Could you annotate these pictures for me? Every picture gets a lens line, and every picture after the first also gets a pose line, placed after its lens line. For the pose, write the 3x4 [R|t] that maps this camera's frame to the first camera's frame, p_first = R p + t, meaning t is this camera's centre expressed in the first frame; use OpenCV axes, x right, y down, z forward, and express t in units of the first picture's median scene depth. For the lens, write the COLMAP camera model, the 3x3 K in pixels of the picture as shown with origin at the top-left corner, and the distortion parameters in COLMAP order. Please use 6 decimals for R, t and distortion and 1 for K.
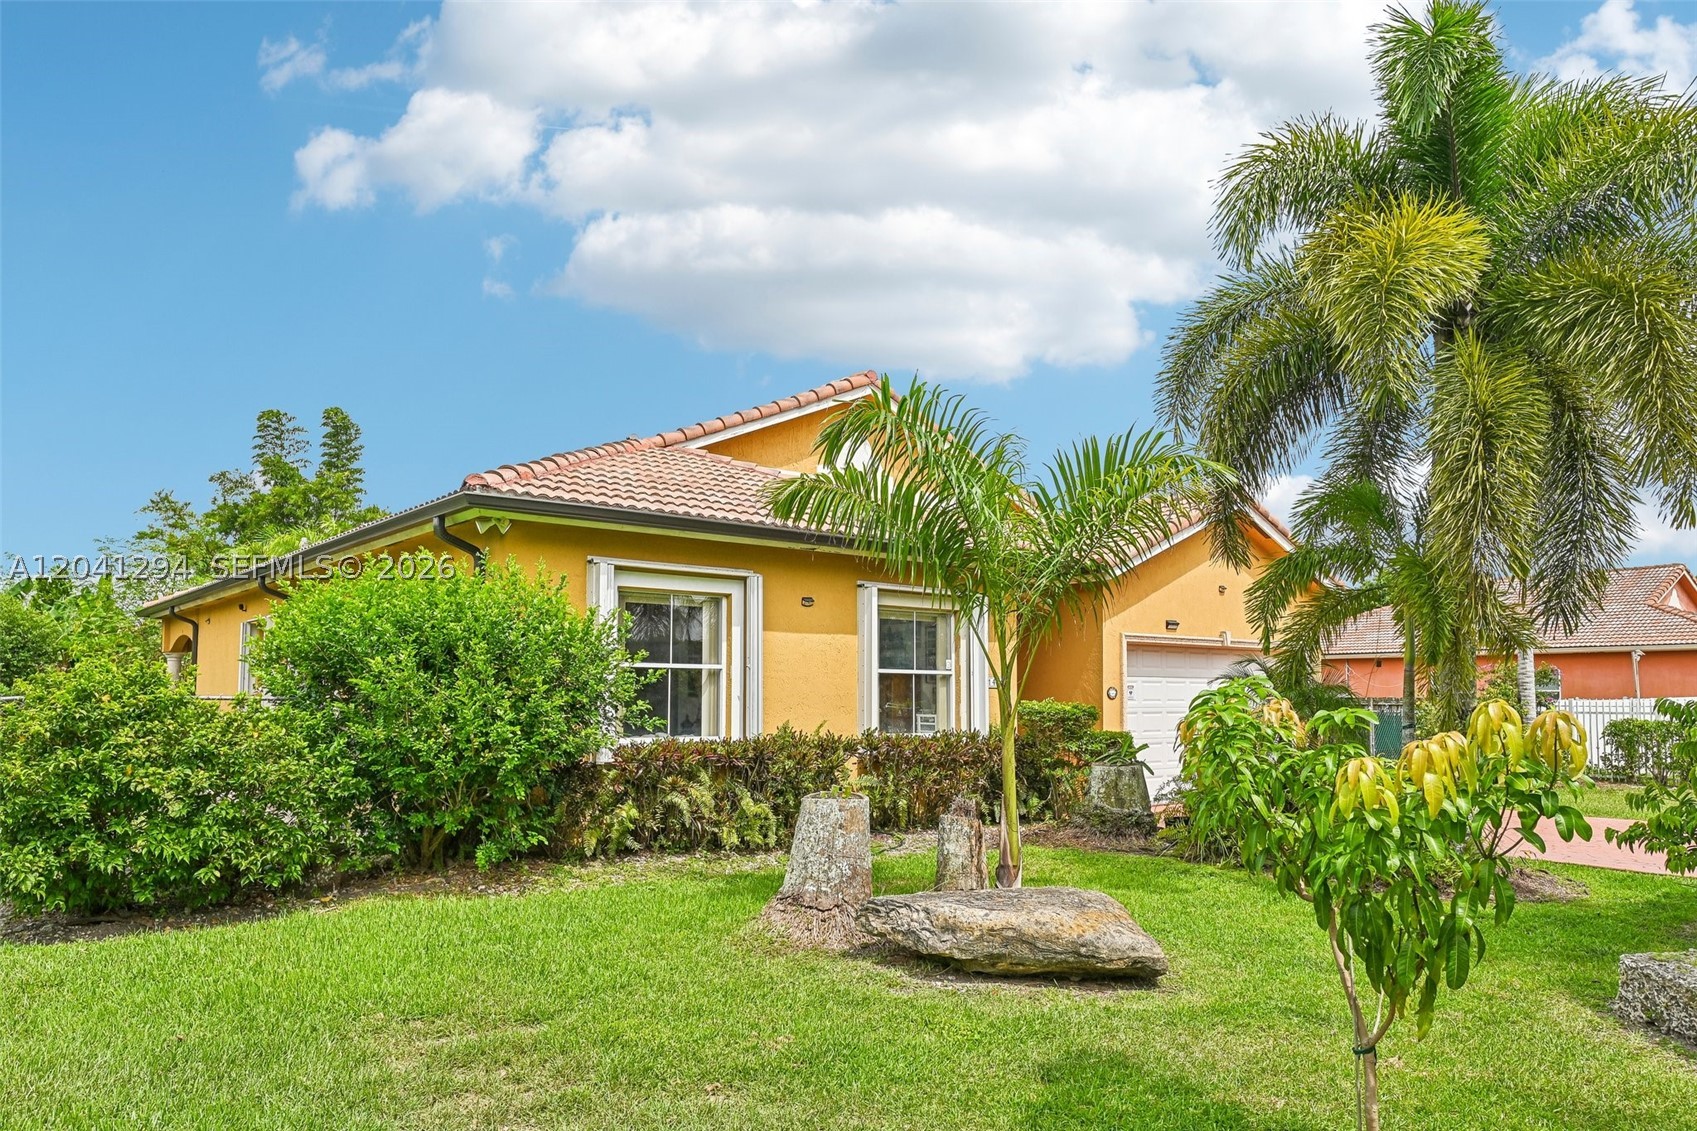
lens RADIAL K [[1163.1, 0, 847.8], [0, 1163.1, 611.3], [0, 0, 1]] dist [0.002640, 0.000715]
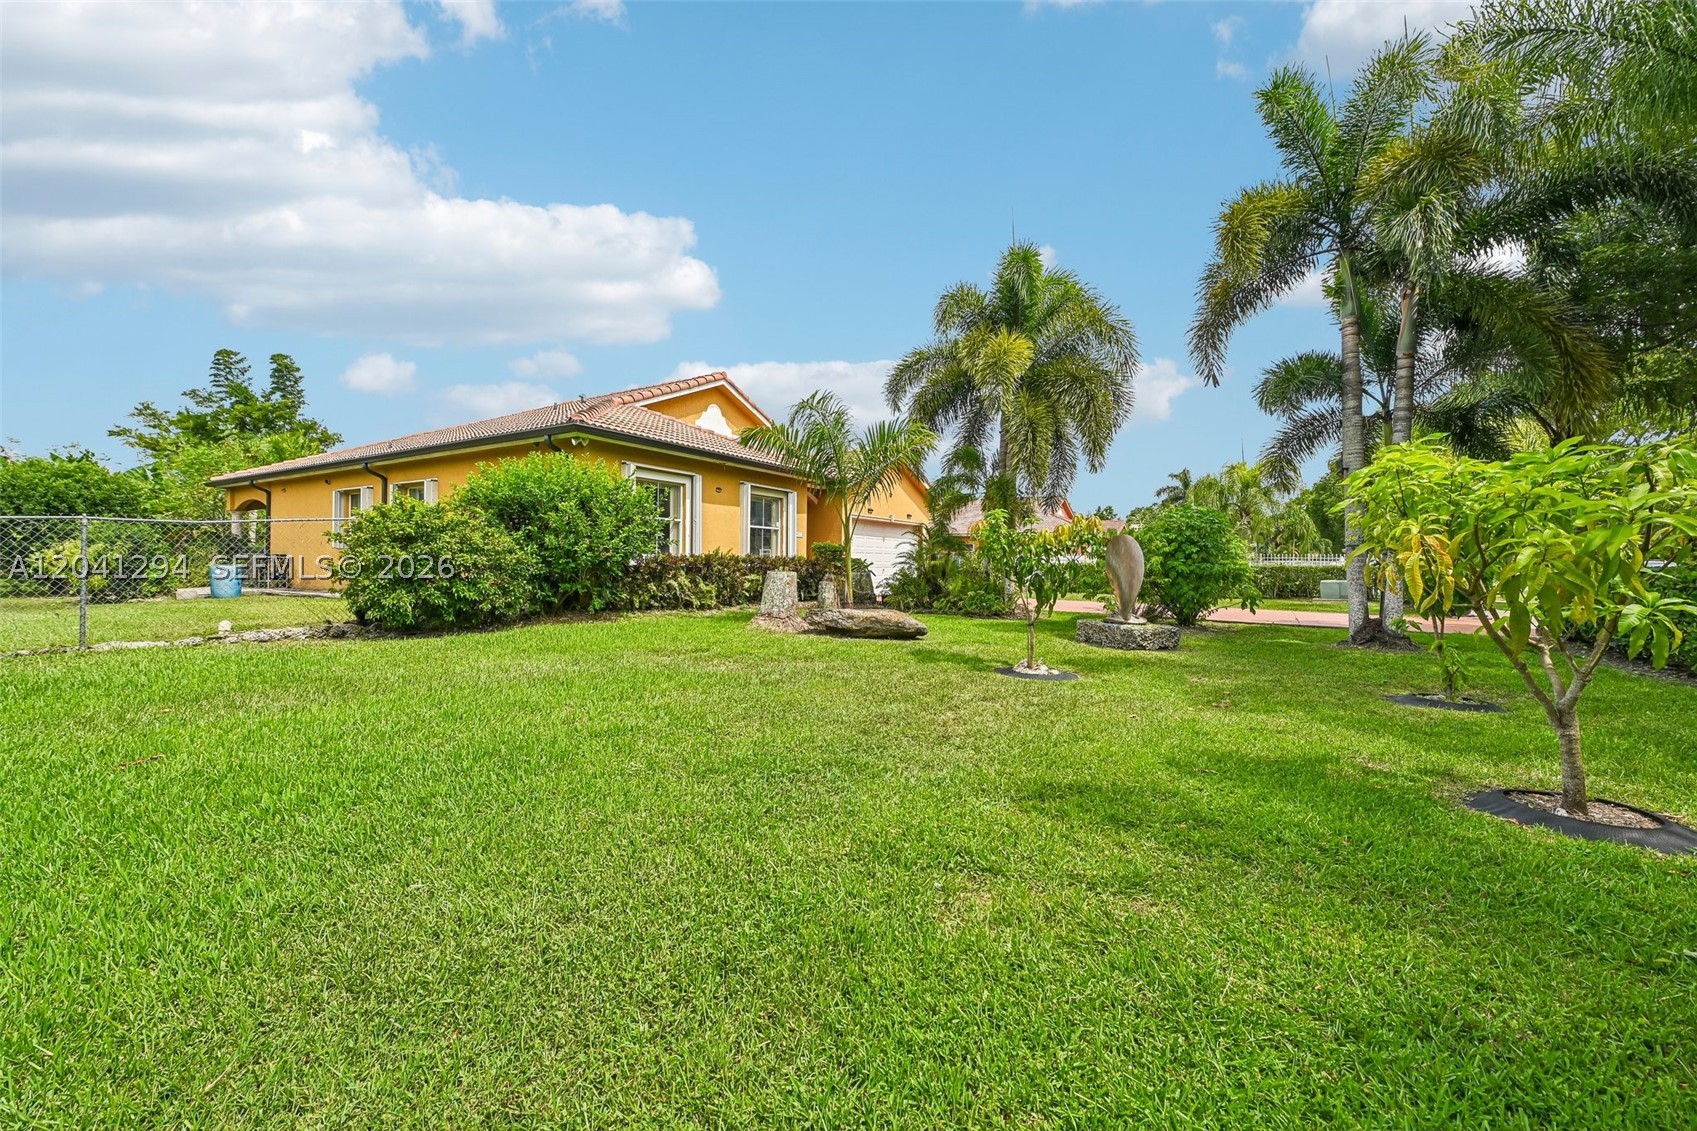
lens RADIAL K [[678.8, 0, 848.5], [0, 678.8, 565.5], [0, 0, 1]] dist [-0.009937, -0.000131]
pose [[0.944806, 0.006357, 0.327569, -0.240371], [-0.031678, 0.996900, 0.072022, 0.035637], [-0.326095, -0.078424, 0.942078, -0.215991]]
